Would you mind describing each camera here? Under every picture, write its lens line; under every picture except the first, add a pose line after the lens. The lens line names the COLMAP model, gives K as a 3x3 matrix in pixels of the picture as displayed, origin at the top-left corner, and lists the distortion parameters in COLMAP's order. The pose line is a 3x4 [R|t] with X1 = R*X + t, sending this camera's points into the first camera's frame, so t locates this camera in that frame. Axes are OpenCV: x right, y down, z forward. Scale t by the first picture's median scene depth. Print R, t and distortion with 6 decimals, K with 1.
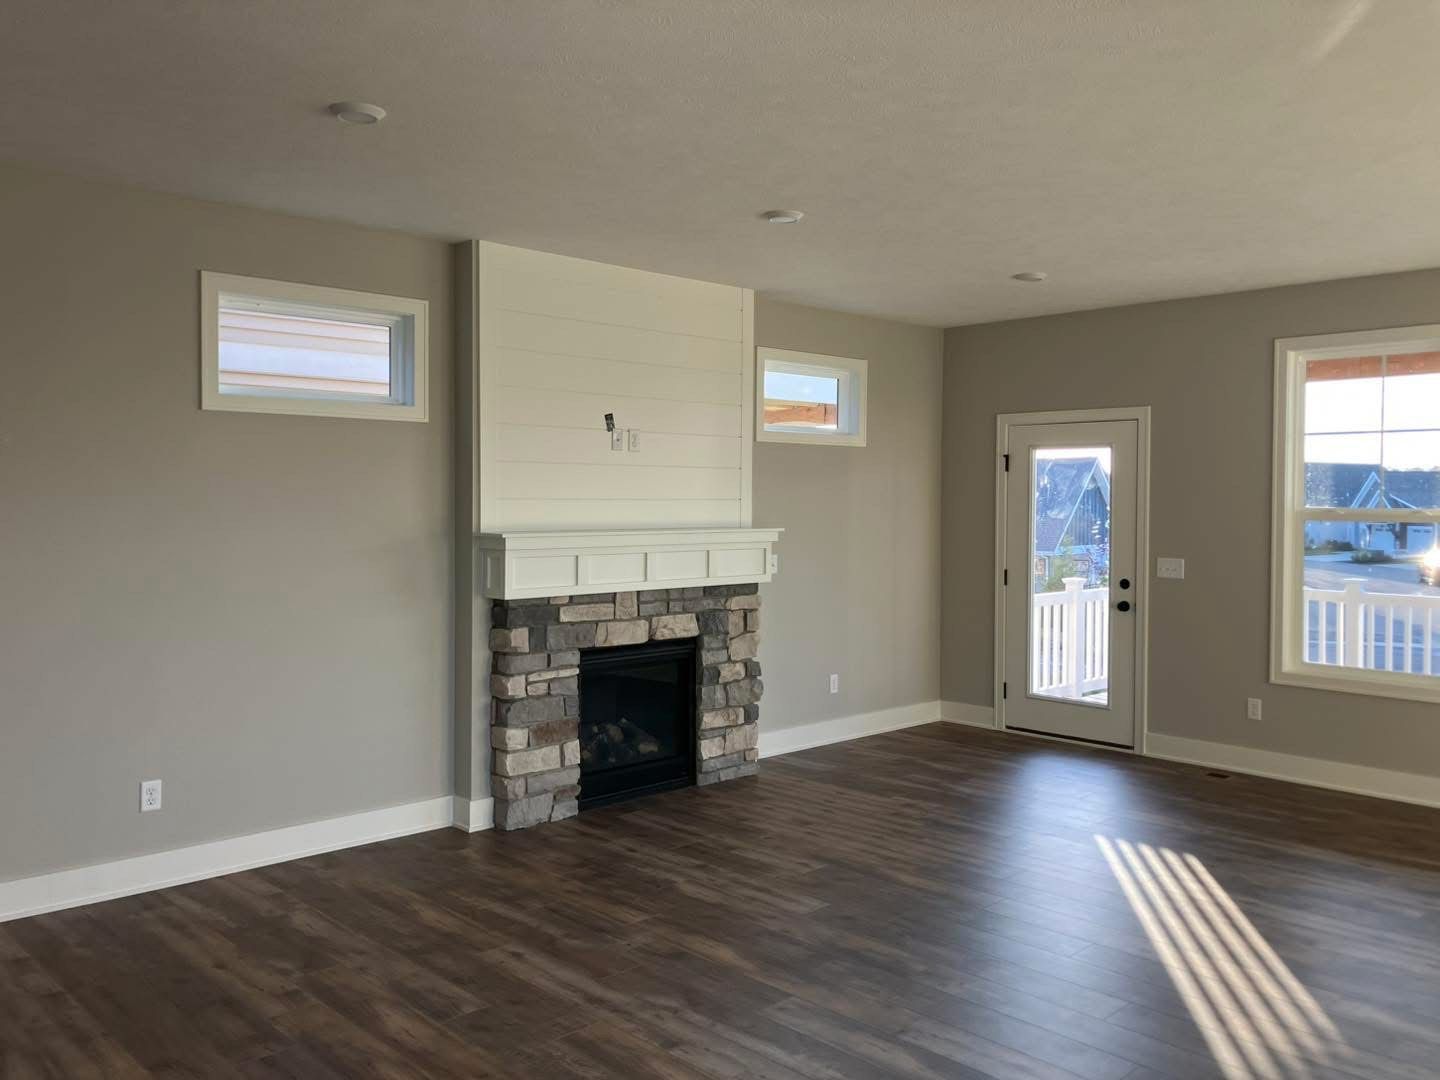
lens RADIAL K [[1199.2, 0, 691.7], [0, 1199.2, 513.9], [0, 0, 1]] dist [0.021336, -0.011970]
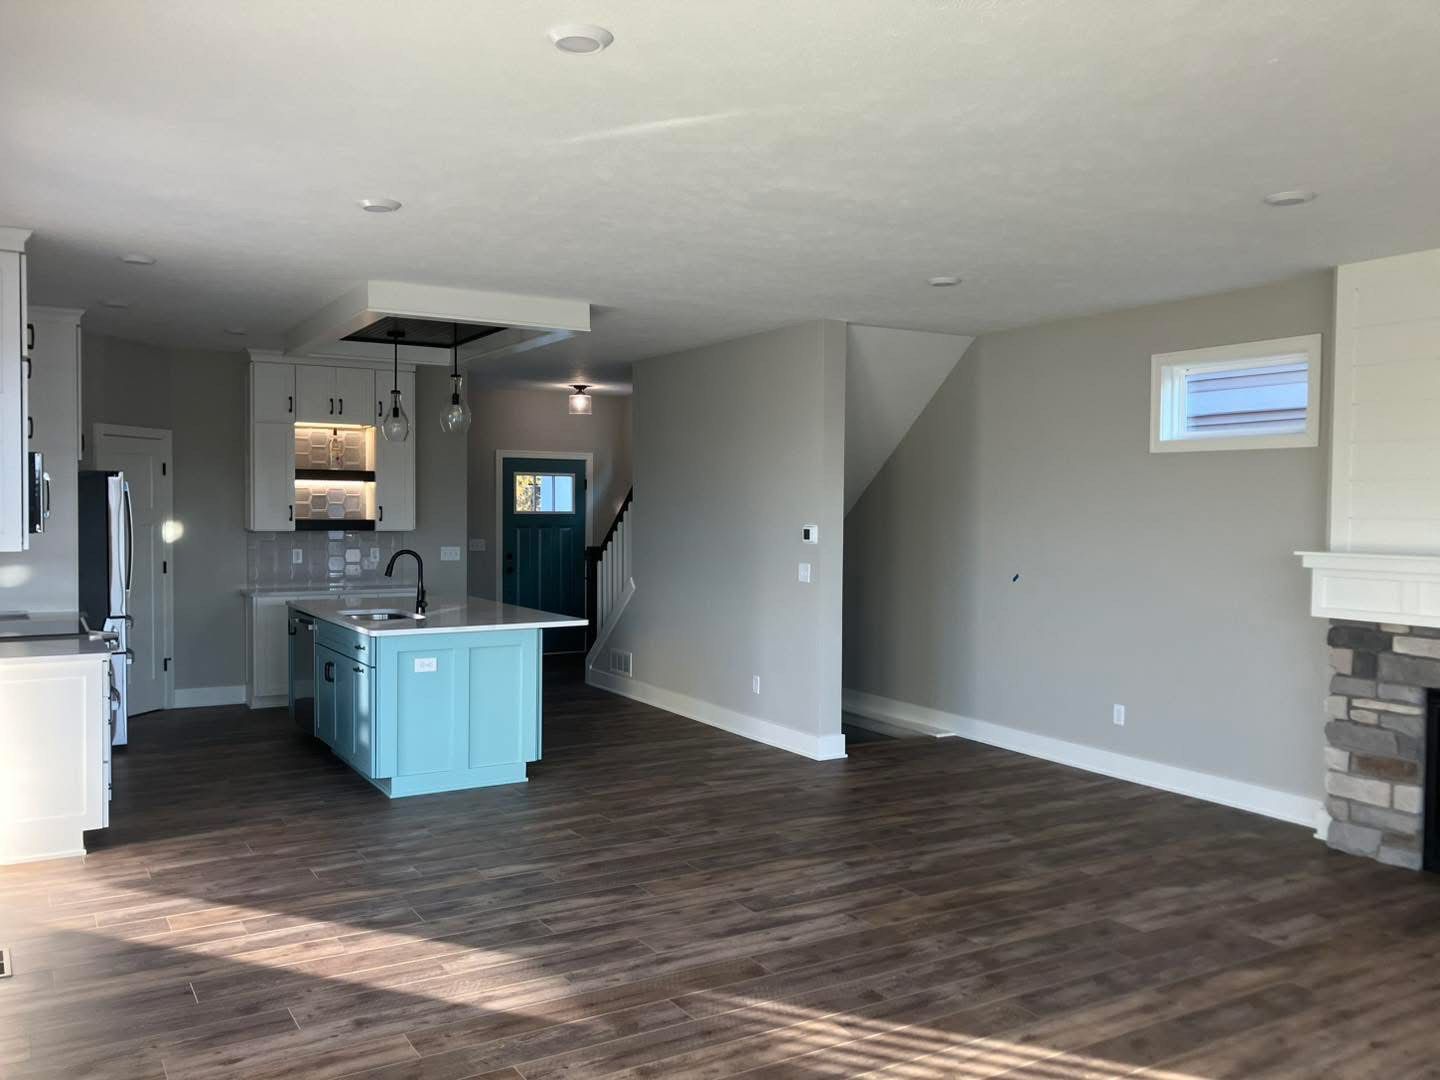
lens RADIAL K [[1172.2, 0, 720.0], [0, 1172.2, 540.0], [0, 0, 1]] dist [0.016881, 0.005235]
pose [[-0.216394, 0.022940, -0.976037, 0.923182], [-0.023373, 0.999316, 0.028669, -0.010757], [0.976026, 0.029017, -0.215709, 0.710229]]
